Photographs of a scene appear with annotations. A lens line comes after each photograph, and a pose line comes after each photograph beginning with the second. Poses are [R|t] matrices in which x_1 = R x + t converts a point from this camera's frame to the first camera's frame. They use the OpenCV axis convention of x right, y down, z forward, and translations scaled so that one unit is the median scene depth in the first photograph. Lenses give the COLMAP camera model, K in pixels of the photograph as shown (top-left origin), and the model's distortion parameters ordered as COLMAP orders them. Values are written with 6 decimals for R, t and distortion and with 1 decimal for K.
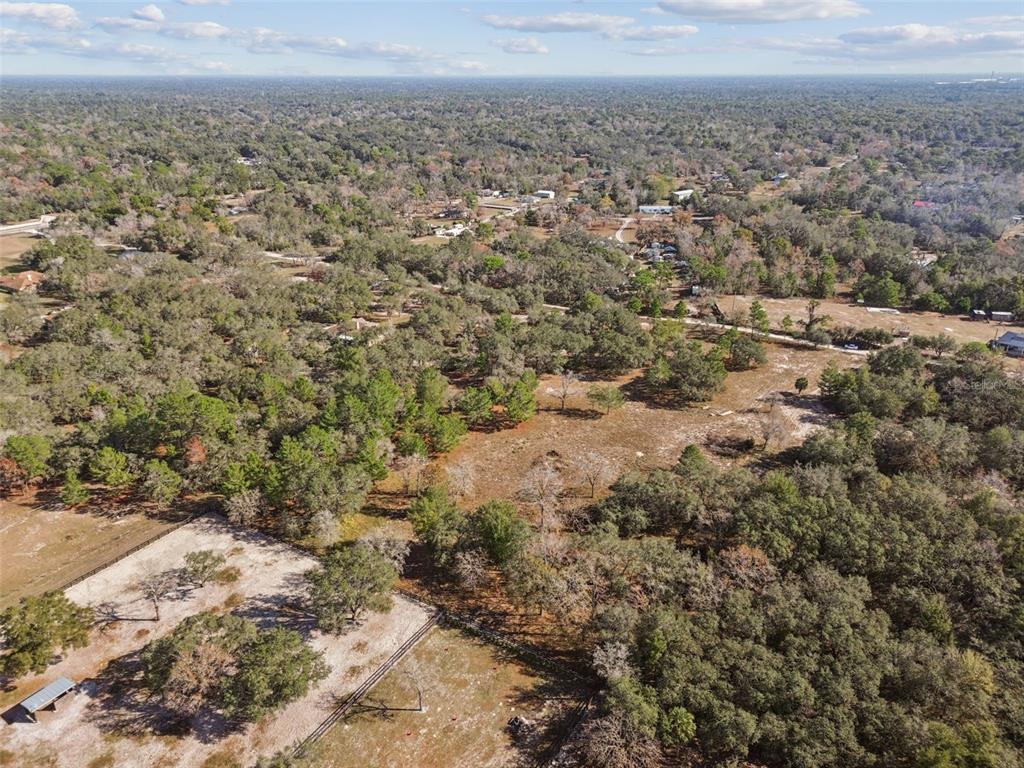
lens RADIAL K [[734.2, 0, 512.0], [0, 734.2, 384.0], [0, 0, 1]] dist [0.064328, -0.059998]
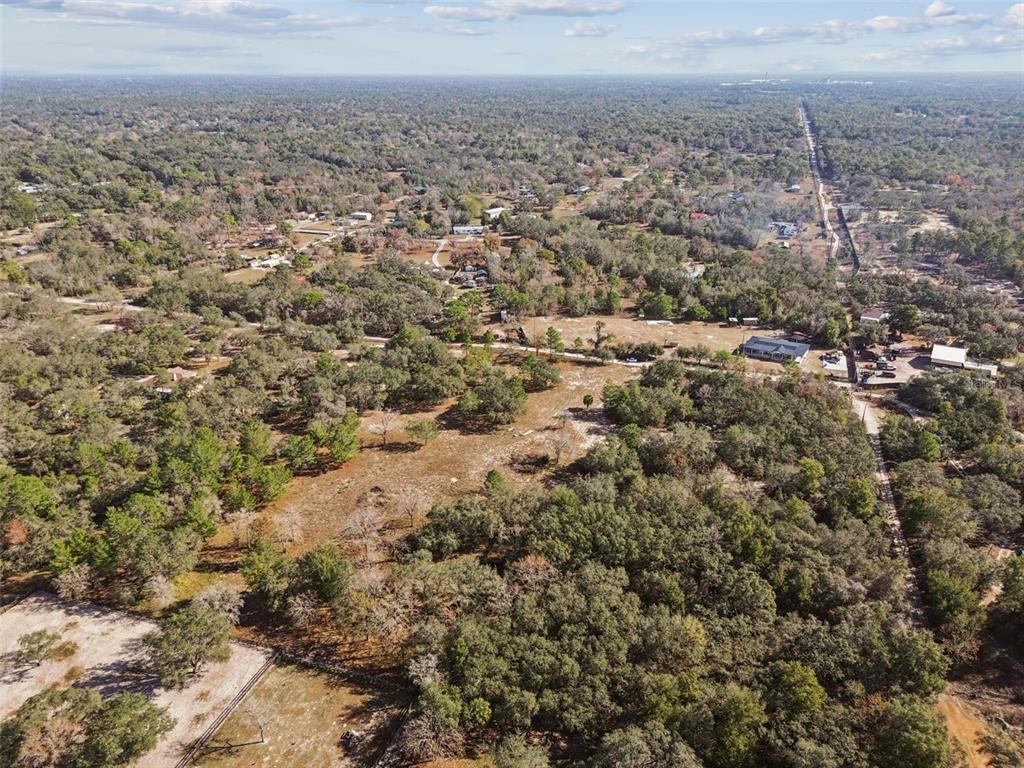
lens RADIAL K [[741.1, 0, 510.2], [0, 741.1, 382.3], [0, 0, 1]] dist [0.065098, -0.061812]
pose [[0.974390, -0.089570, 0.206257, 0.033149], [0.090171, 0.995905, 0.006504, -0.049898], [-0.205995, 0.012261, 0.978476, -0.127530]]
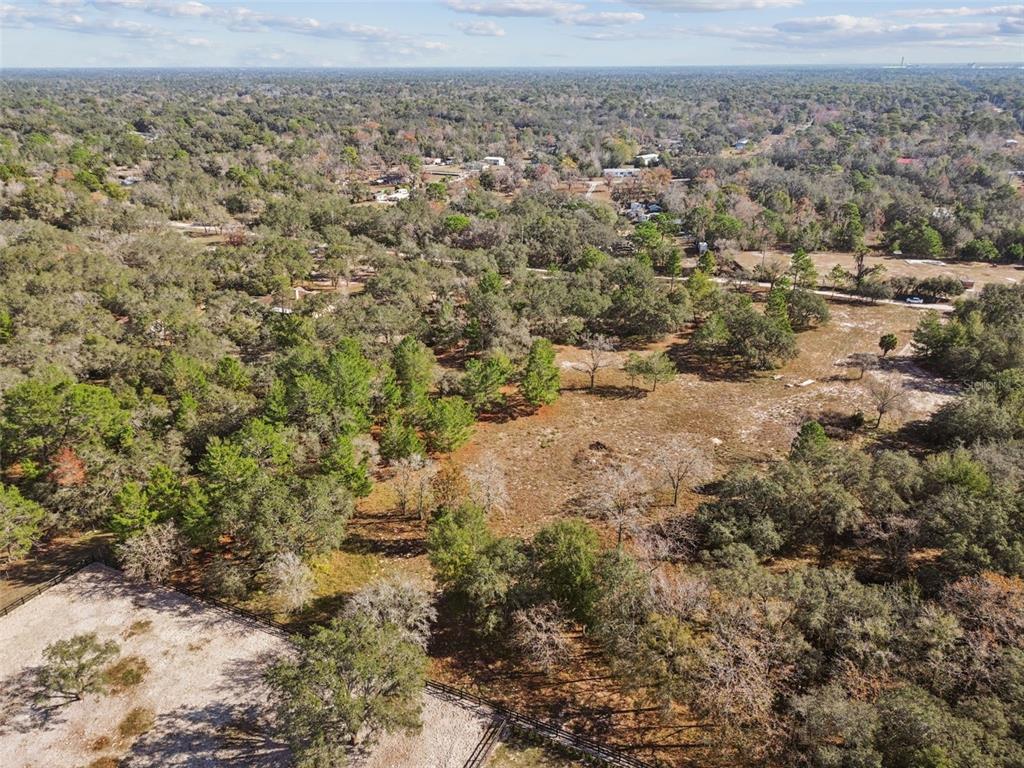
lens RADIAL K [[751.7, 0, 513.8], [0, 751.7, 389.5], [0, 0, 1]] dist [0.055322, -0.047436]
pose [[0.994448, -0.041201, 0.096825, -0.086532], [0.040354, 0.999128, 0.010692, 0.026255], [-0.097181, -0.006725, 0.995244, 0.254936]]
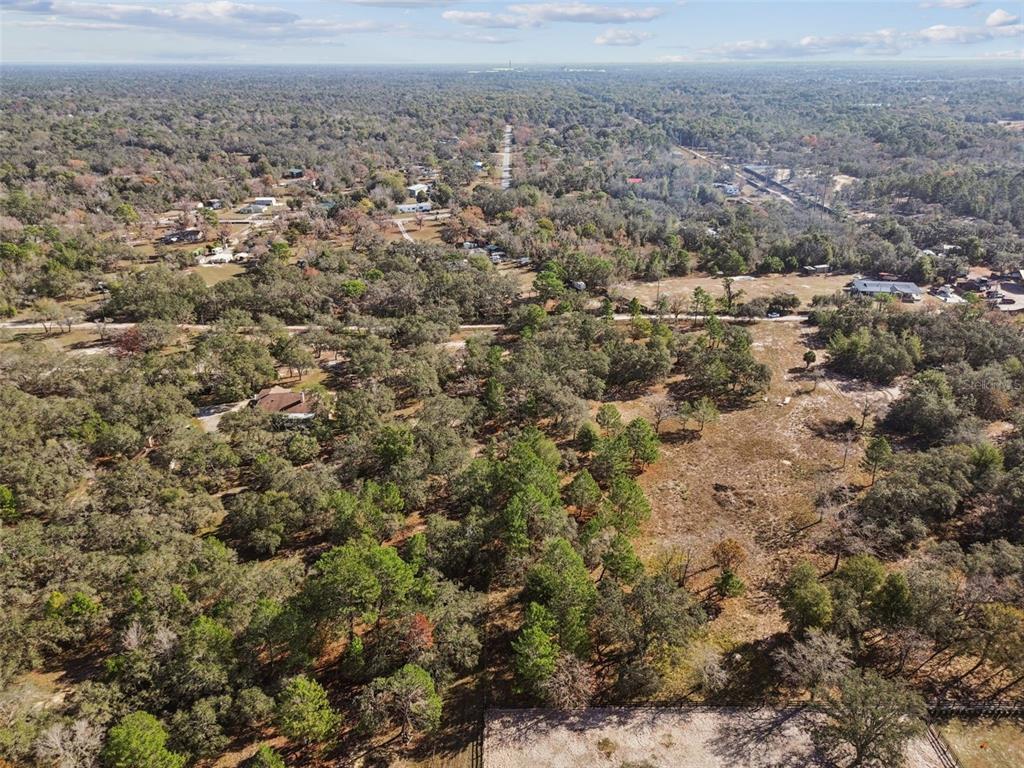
lens RADIAL K [[748.5, 0, 511.1], [0, 748.5, 375.7], [0, 0, 1]] dist [0.059331, -0.051214]
pose [[0.846569, -0.208365, 0.489802, -0.530636], [0.209421, 0.976367, 0.053392, -0.127964], [-0.489351, 0.057375, 0.870198, 0.291598]]
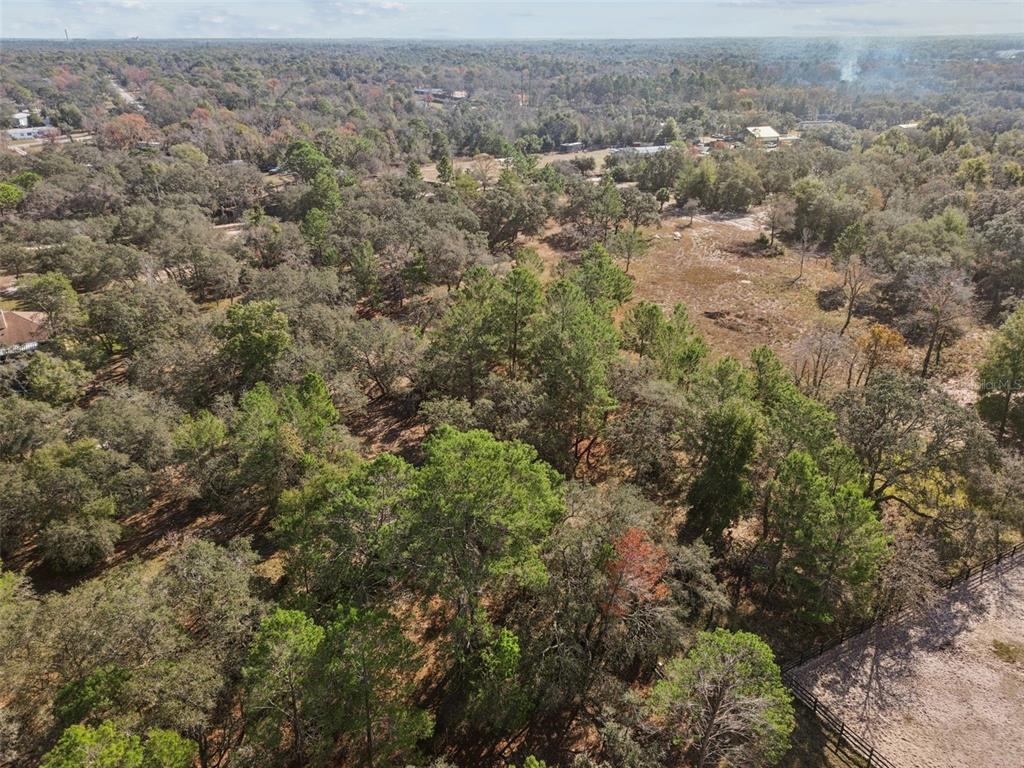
lens RADIAL K [[741.1, 0, 510.2], [0, 741.1, 382.3], [0, 0, 1]] dist [0.065098, -0.061812]
pose [[0.491149, -0.365510, 0.790680, -0.550625], [0.339150, 0.916320, 0.212920, -0.052555], [-0.802341, 0.163584, 0.574012, 0.702255]]
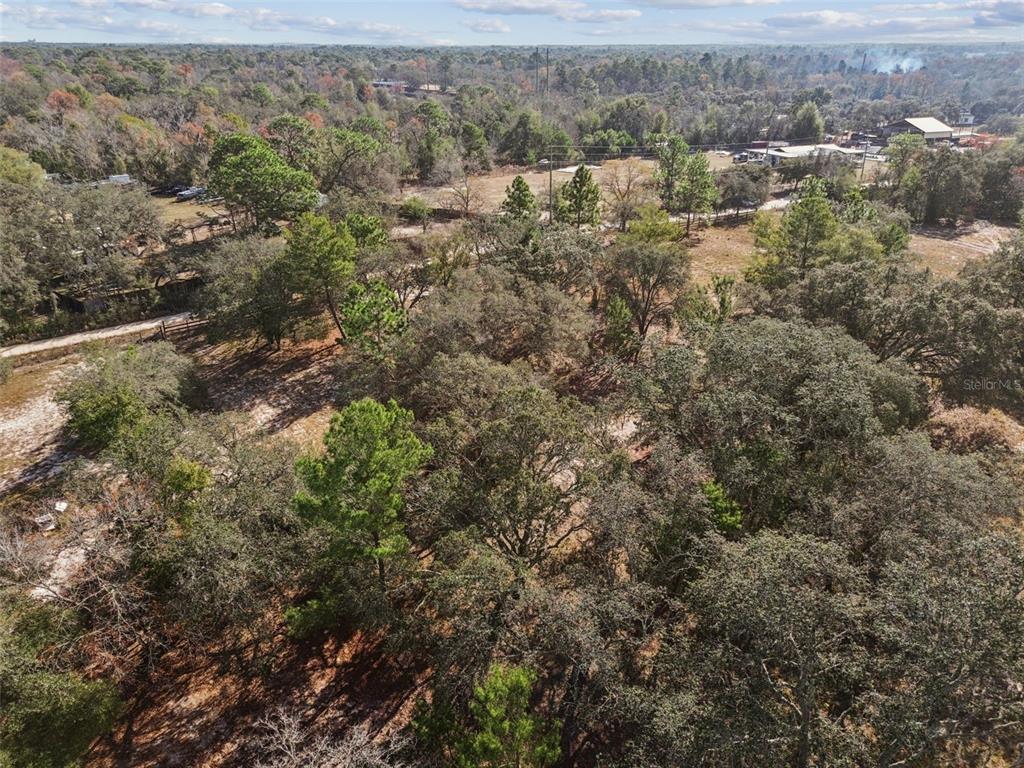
lens RADIAL K [[748.5, 0, 511.1], [0, 748.5, 375.7], [0, 0, 1]] dist [0.059331, -0.051214]
pose [[0.407182, -0.364303, 0.837548, -0.132357], [0.350767, 0.909061, 0.224880, -0.147484], [-0.843306, 0.202217, 0.497938, 1.131745]]
